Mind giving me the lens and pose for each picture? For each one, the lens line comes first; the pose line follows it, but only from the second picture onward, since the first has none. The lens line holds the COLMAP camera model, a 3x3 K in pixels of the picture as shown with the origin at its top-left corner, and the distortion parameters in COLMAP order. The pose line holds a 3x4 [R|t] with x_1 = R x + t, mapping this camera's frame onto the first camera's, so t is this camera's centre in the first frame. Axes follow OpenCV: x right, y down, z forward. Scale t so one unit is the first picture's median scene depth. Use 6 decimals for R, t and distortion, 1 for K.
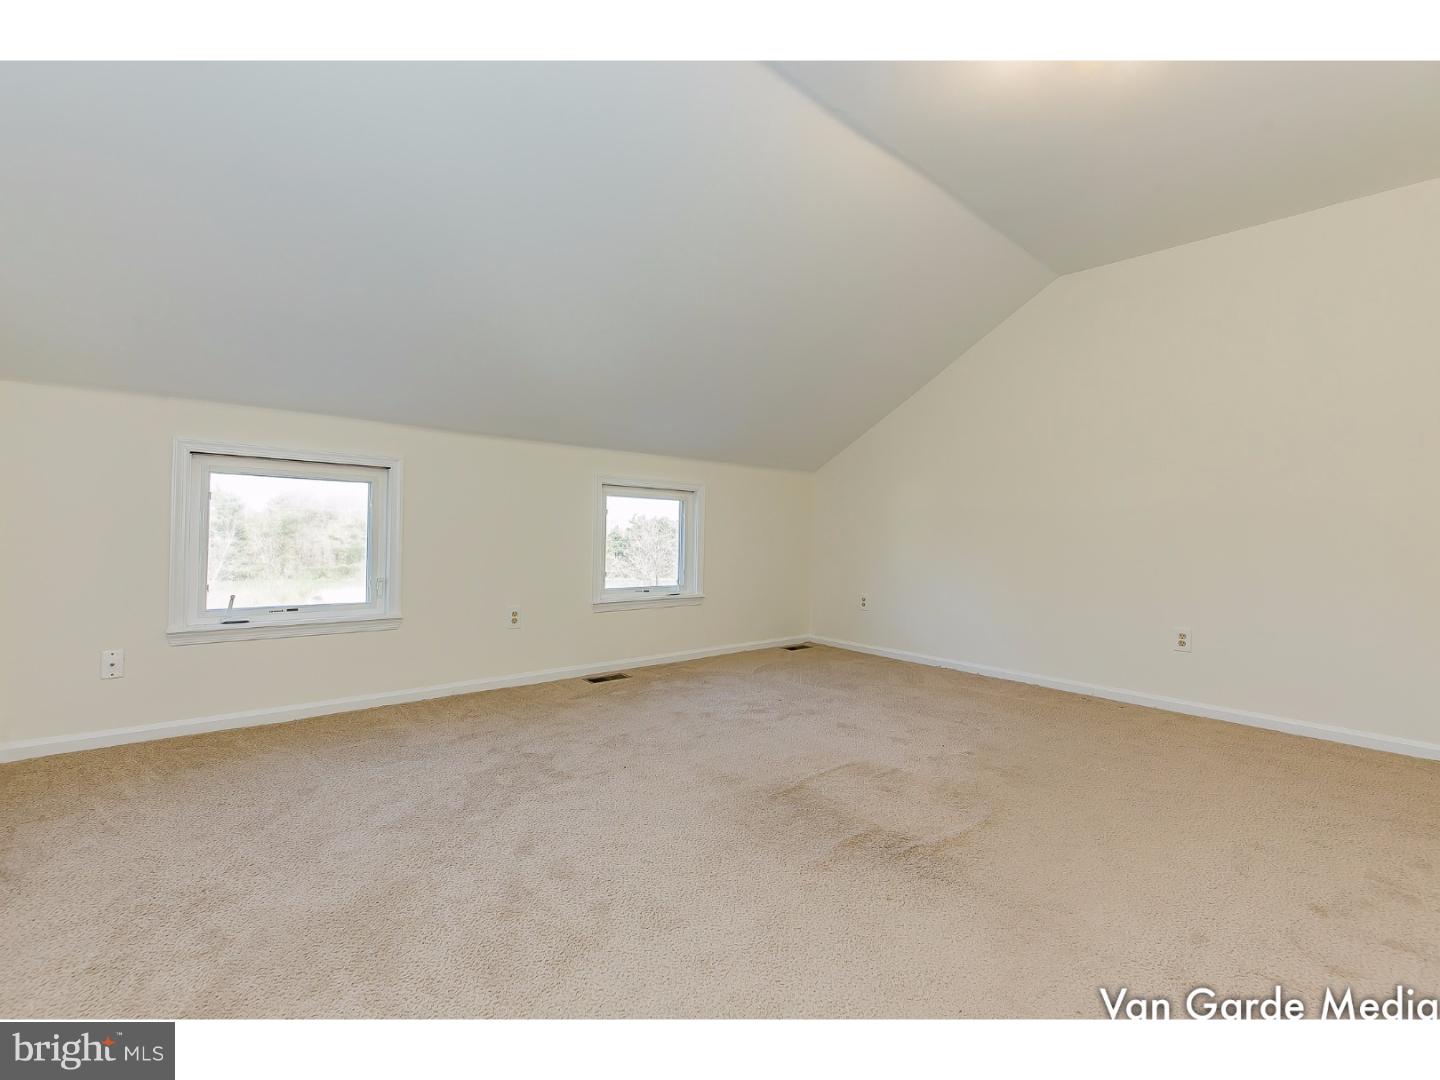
lens RADIAL K [[655.2, 0, 714.7], [0, 655.2, 539.6], [0, 0, 1]] dist [-0.001628, -0.000583]
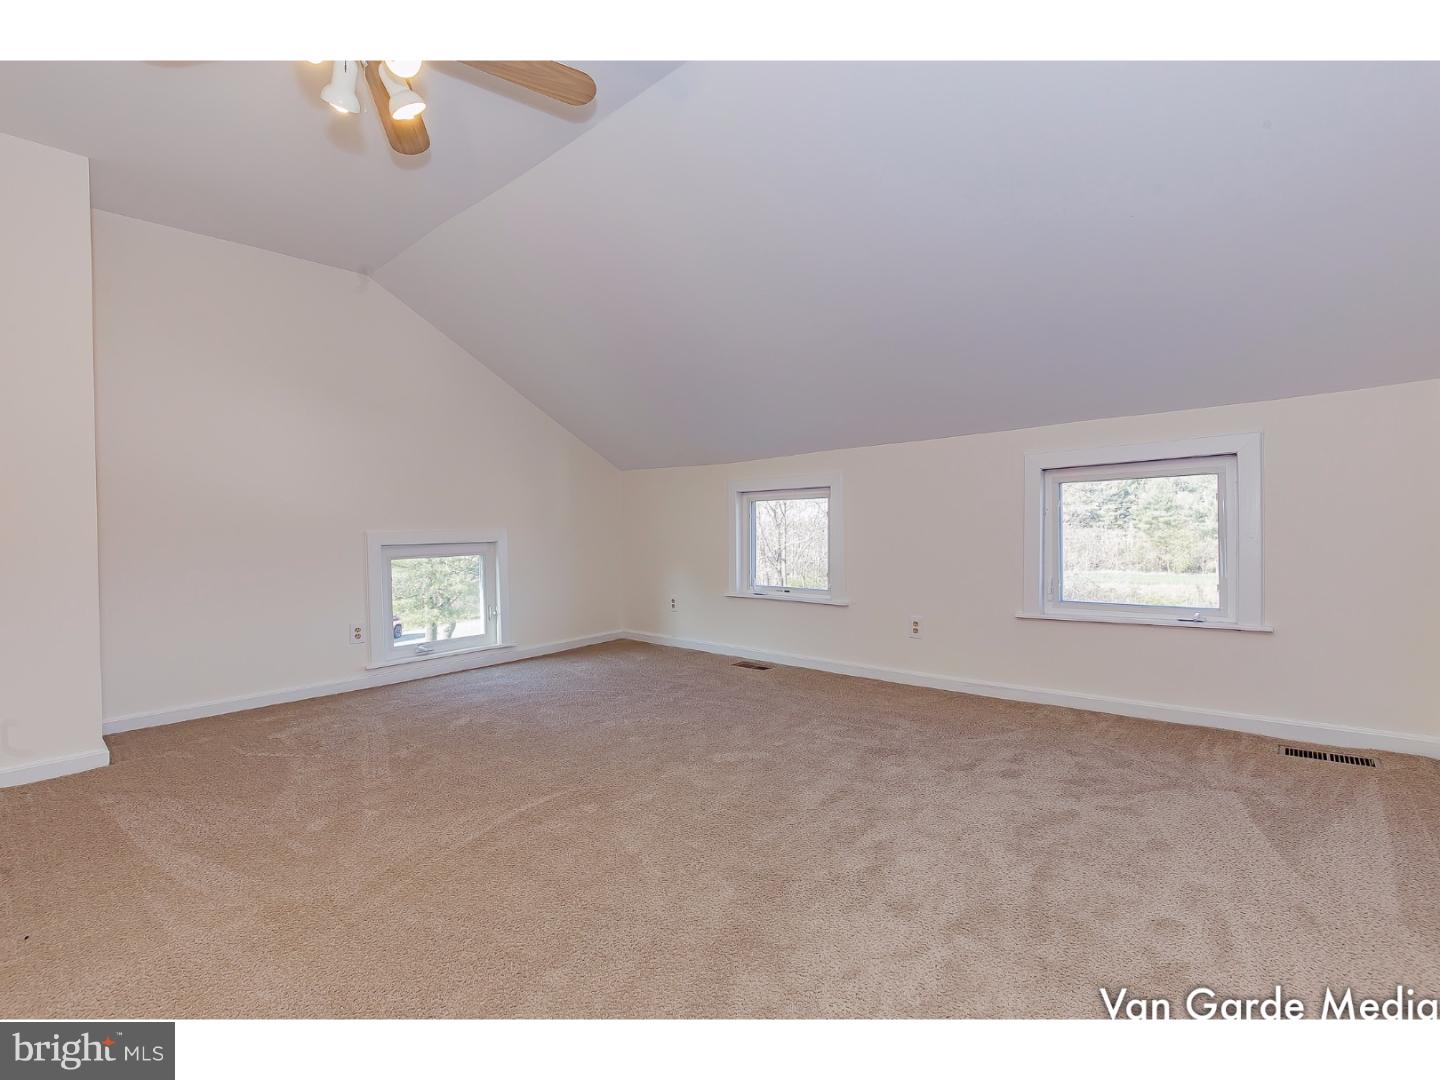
lens RADIAL K [[655.2, 0, 719.6], [0, 655.2, 533.8], [0, 0, 1]] dist [-0.001628, -0.000583]
pose [[0.137648, -0.018491, -0.990309, 0.518847], [0.010895, 0.999794, -0.017153, 0.003482], [0.990421, -0.008429, 0.137821, 0.443272]]
